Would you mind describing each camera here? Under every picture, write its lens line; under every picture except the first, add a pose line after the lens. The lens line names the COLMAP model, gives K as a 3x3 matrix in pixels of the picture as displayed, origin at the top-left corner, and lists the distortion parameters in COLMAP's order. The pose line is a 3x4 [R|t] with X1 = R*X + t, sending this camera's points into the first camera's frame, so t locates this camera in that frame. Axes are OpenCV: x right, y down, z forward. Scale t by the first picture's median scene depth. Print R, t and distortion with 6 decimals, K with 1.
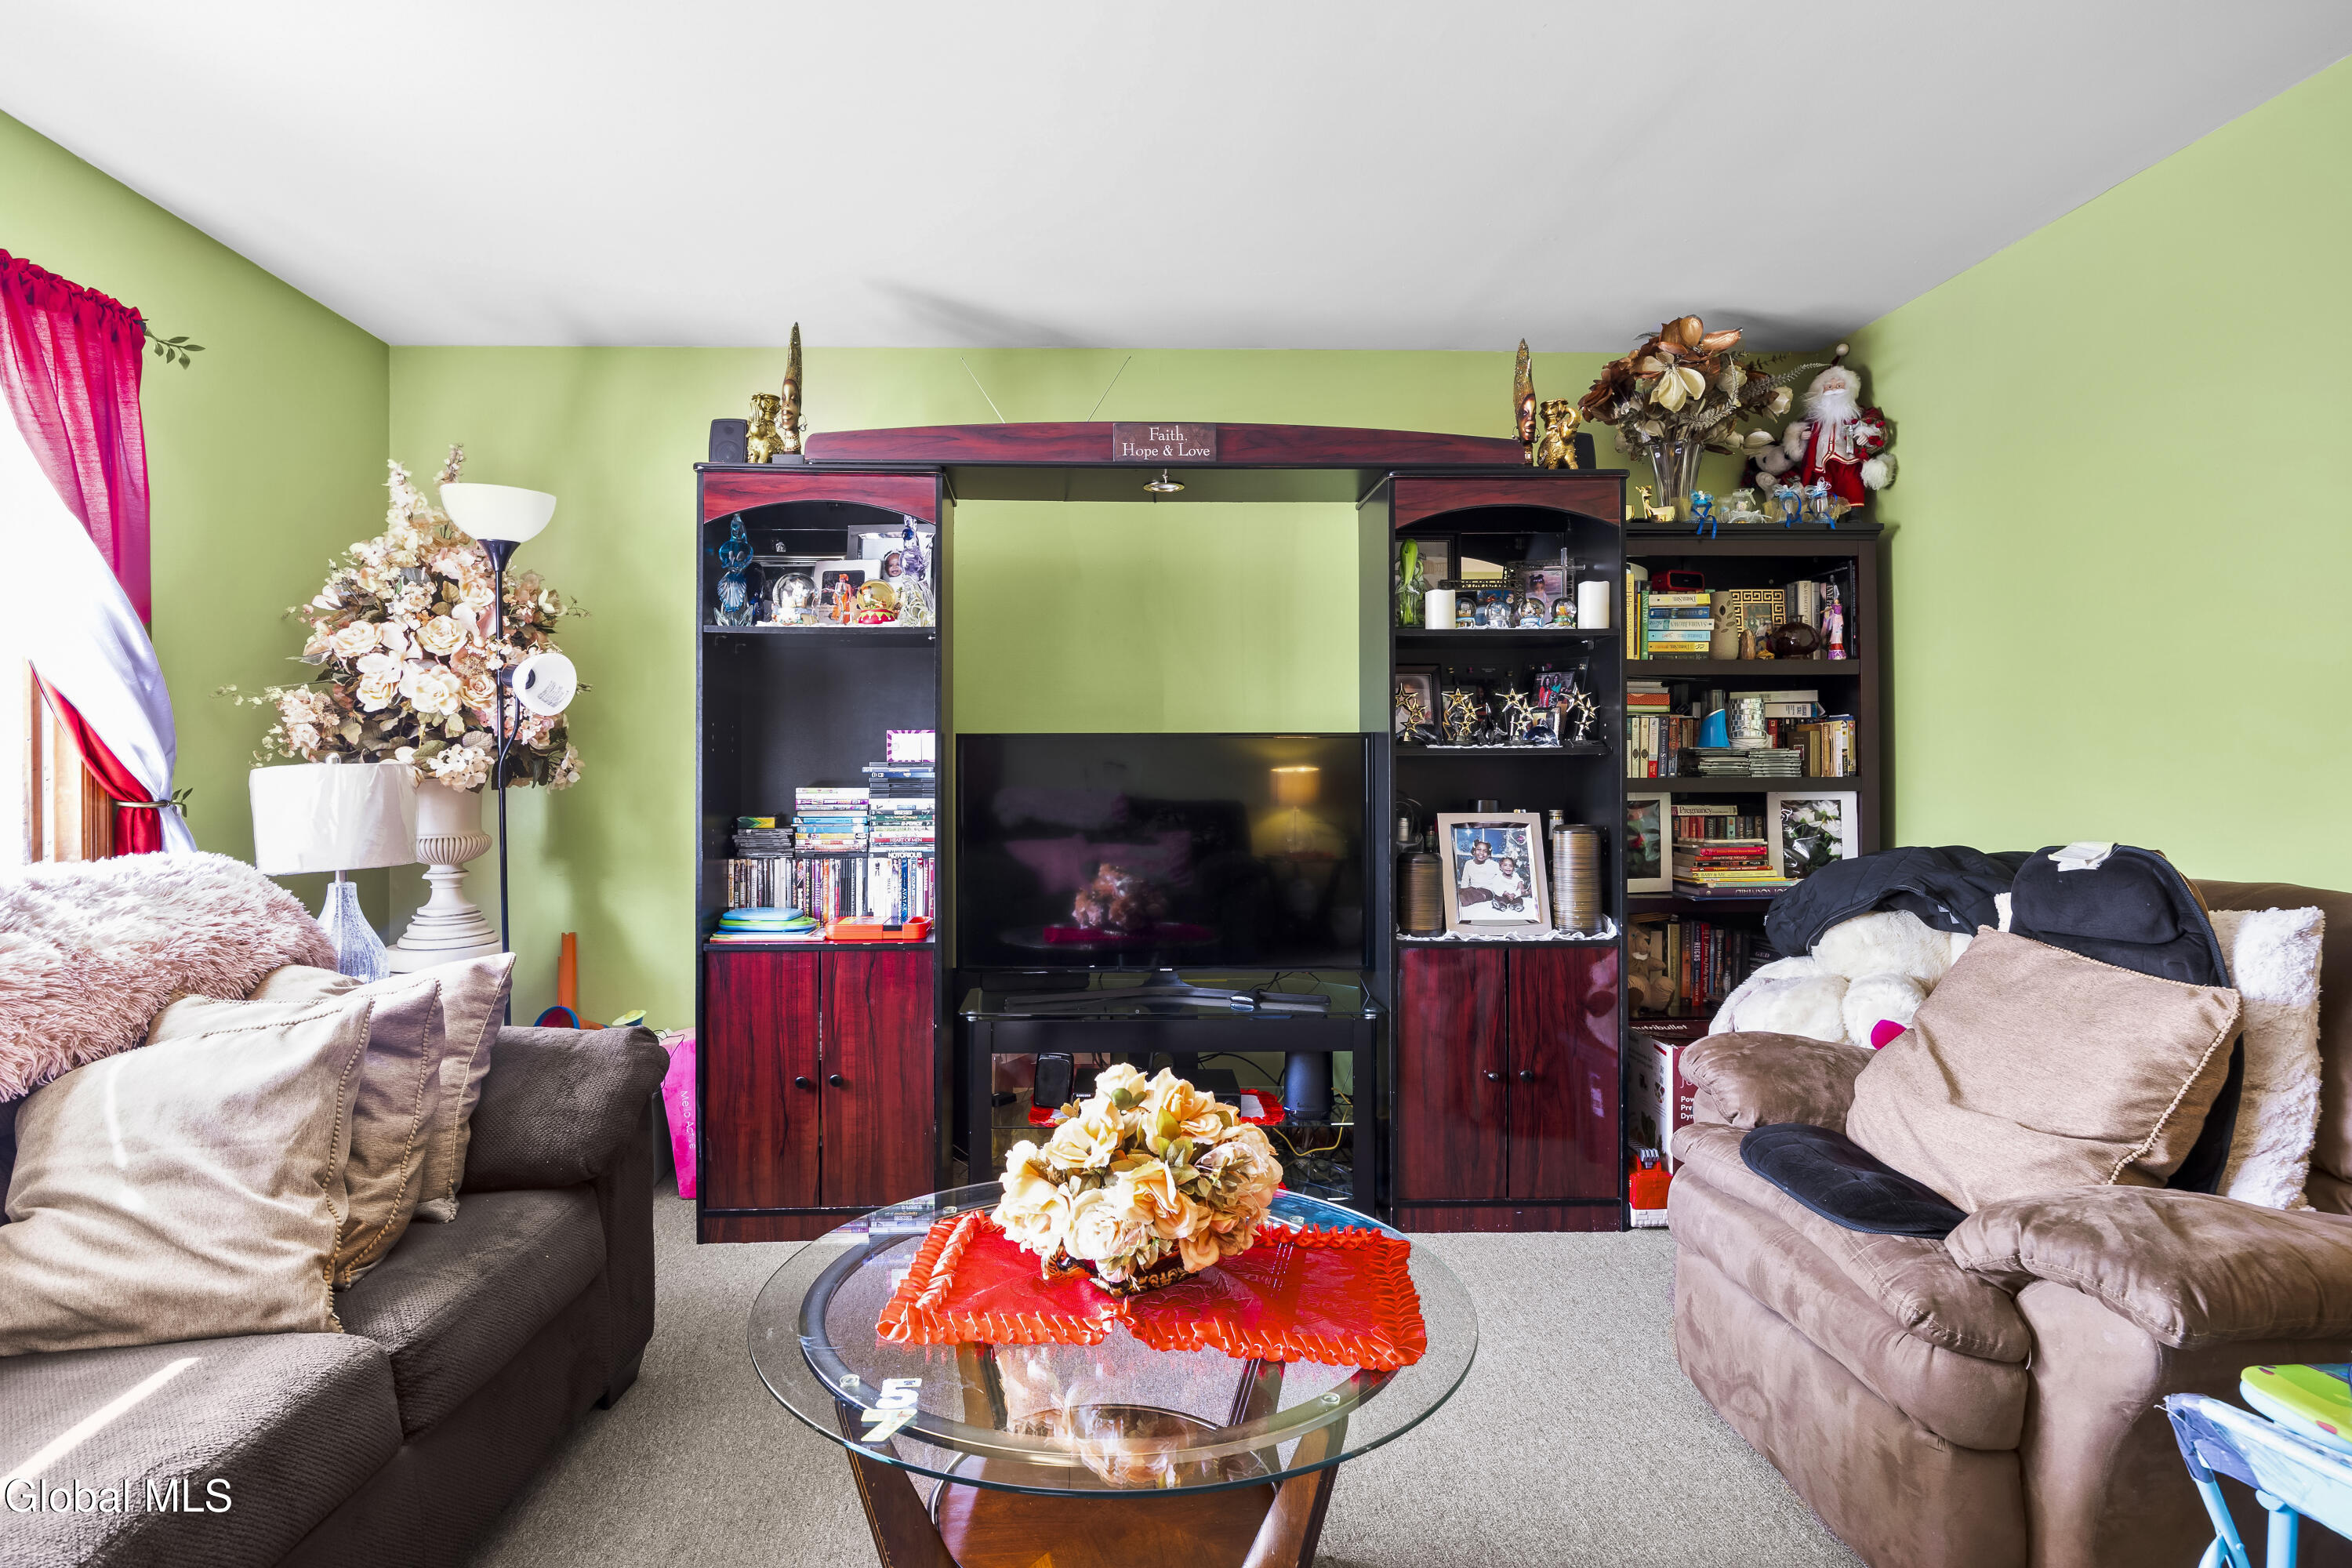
lens RADIAL K [[1264.5, 0, 1176.9], [0, 1264.5, 762.4], [0, 0, 1]] dist [-0.008796, -0.001125]
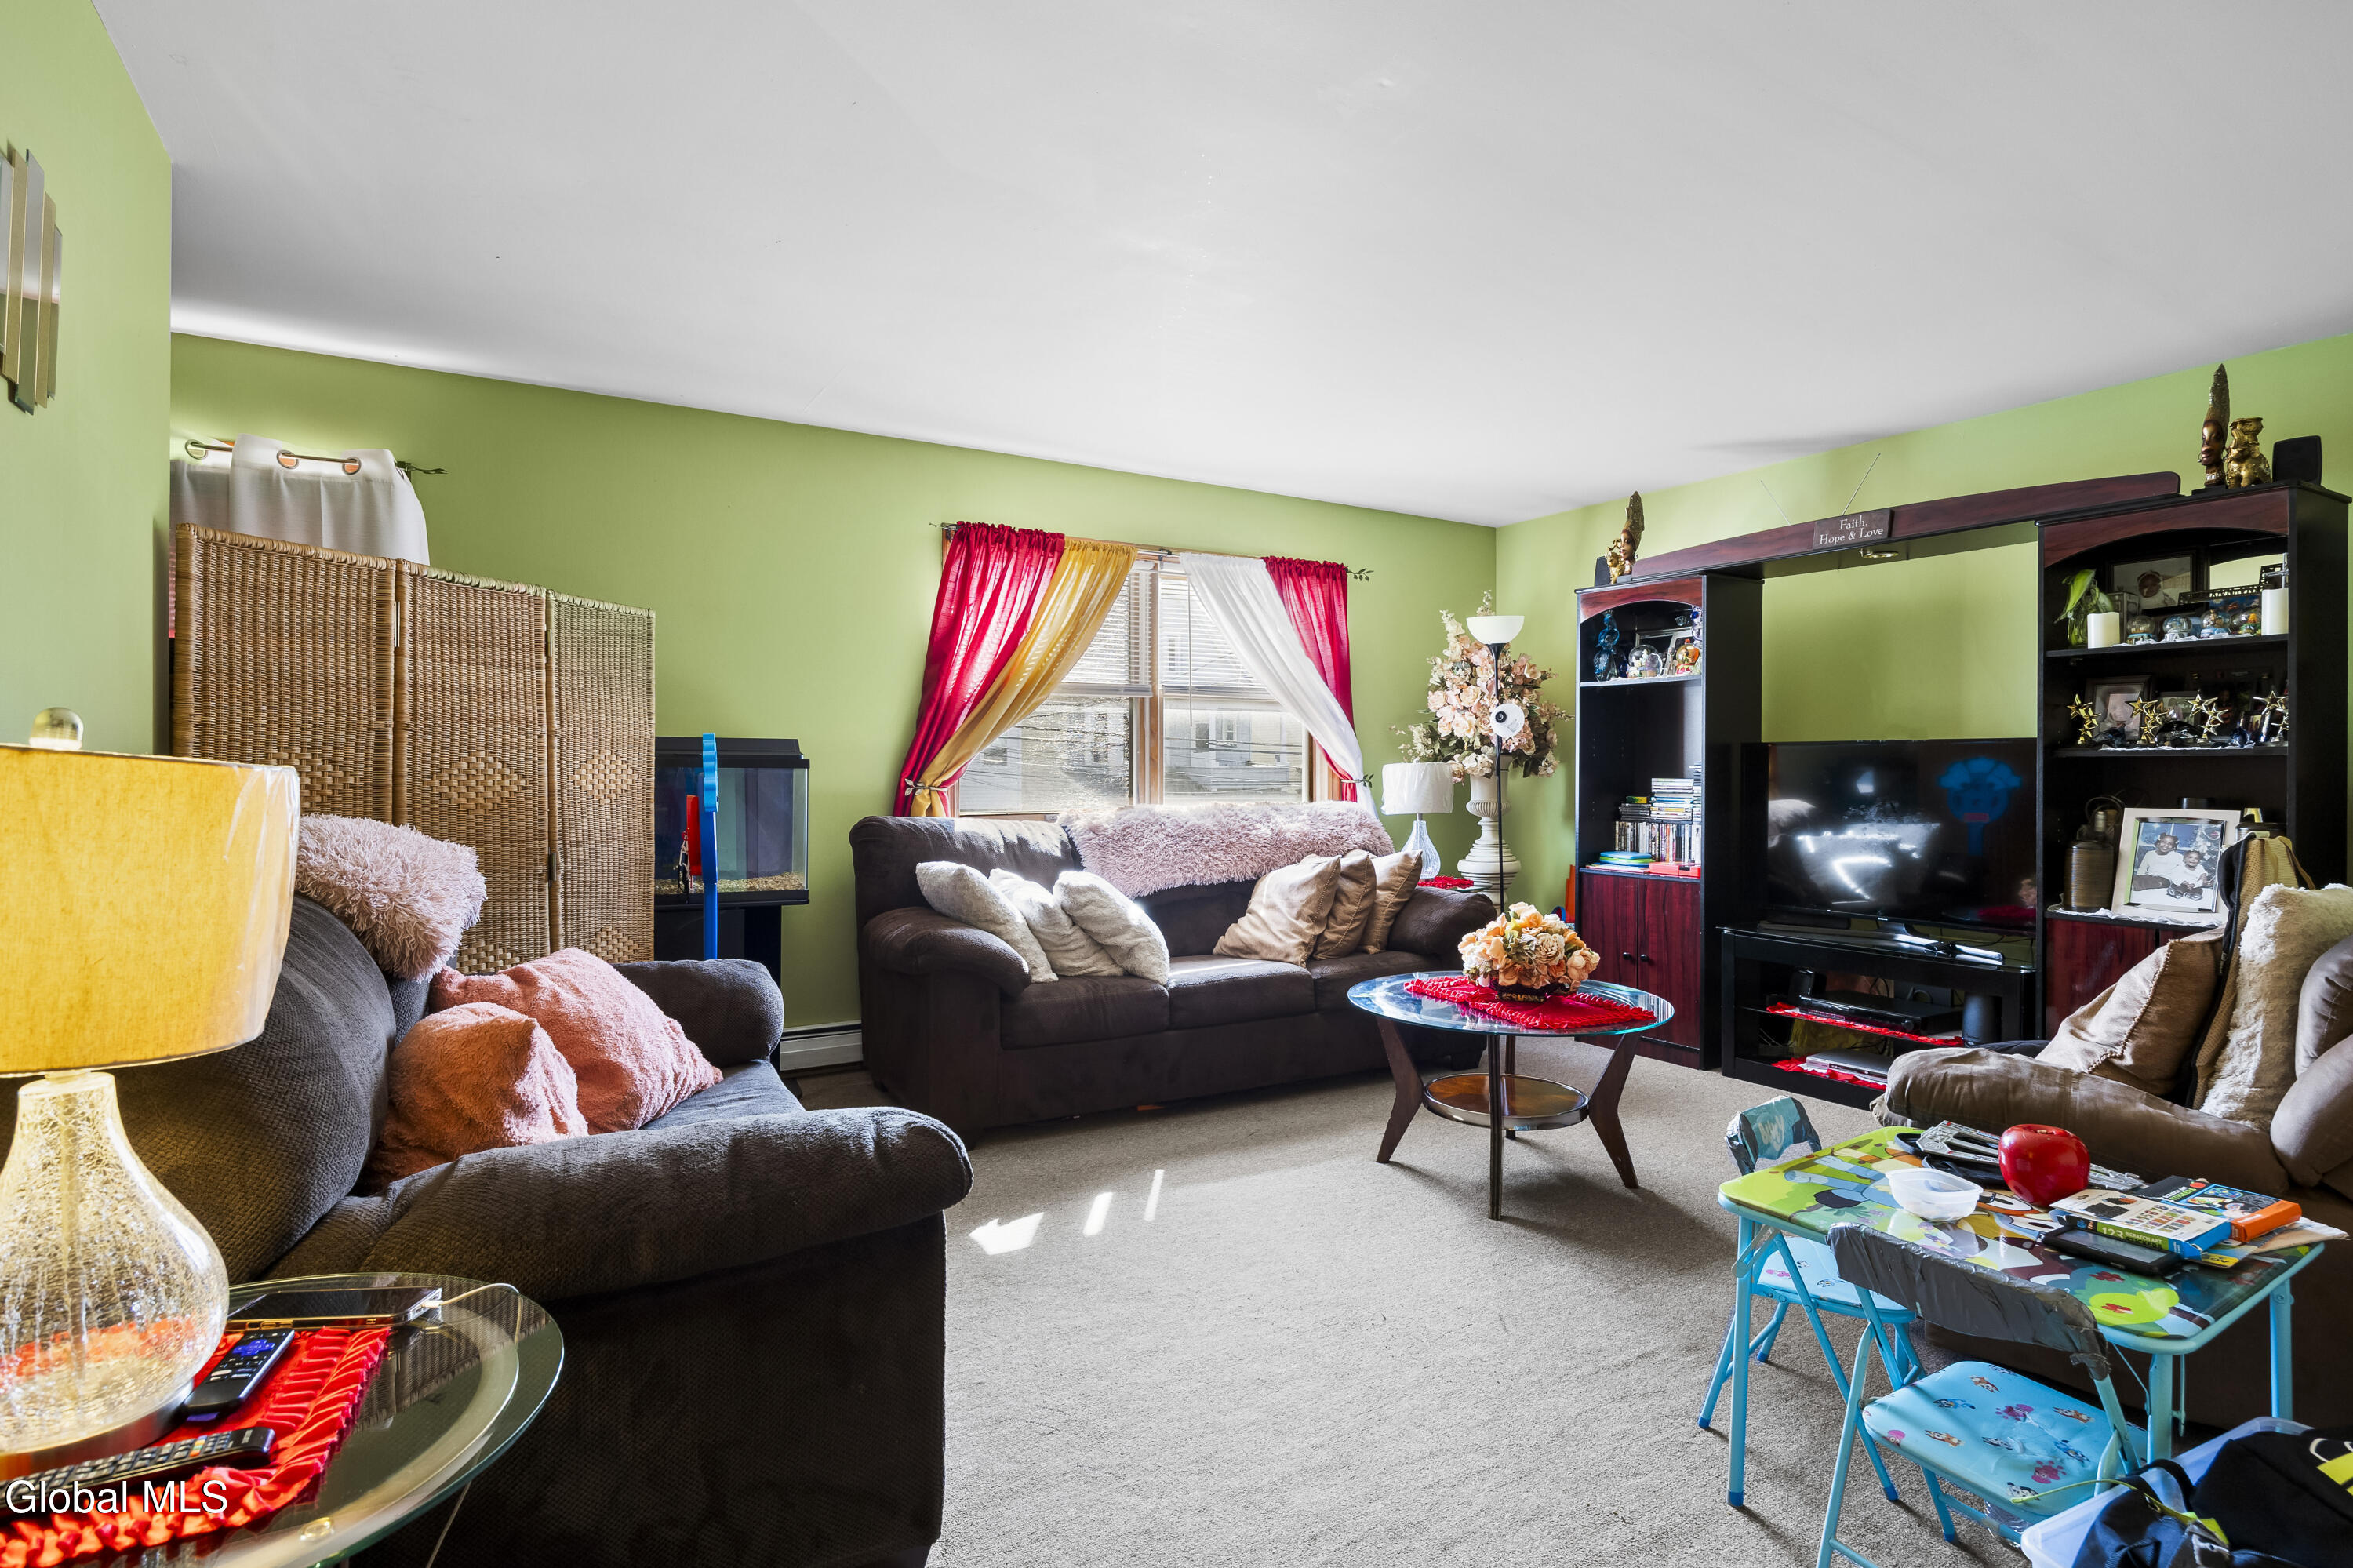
lens RADIAL K [[1160.1, 0, 1168.6], [0, 1160.1, 771.1], [0, 0, 1]] dist [0.001097, -0.000207]
pose [[0.491218, 0.007122, -0.871007, 0.722922], [0.000738, 0.999963, 0.008593, -0.002306], [0.871036, -0.004864, 0.491195, -0.264197]]
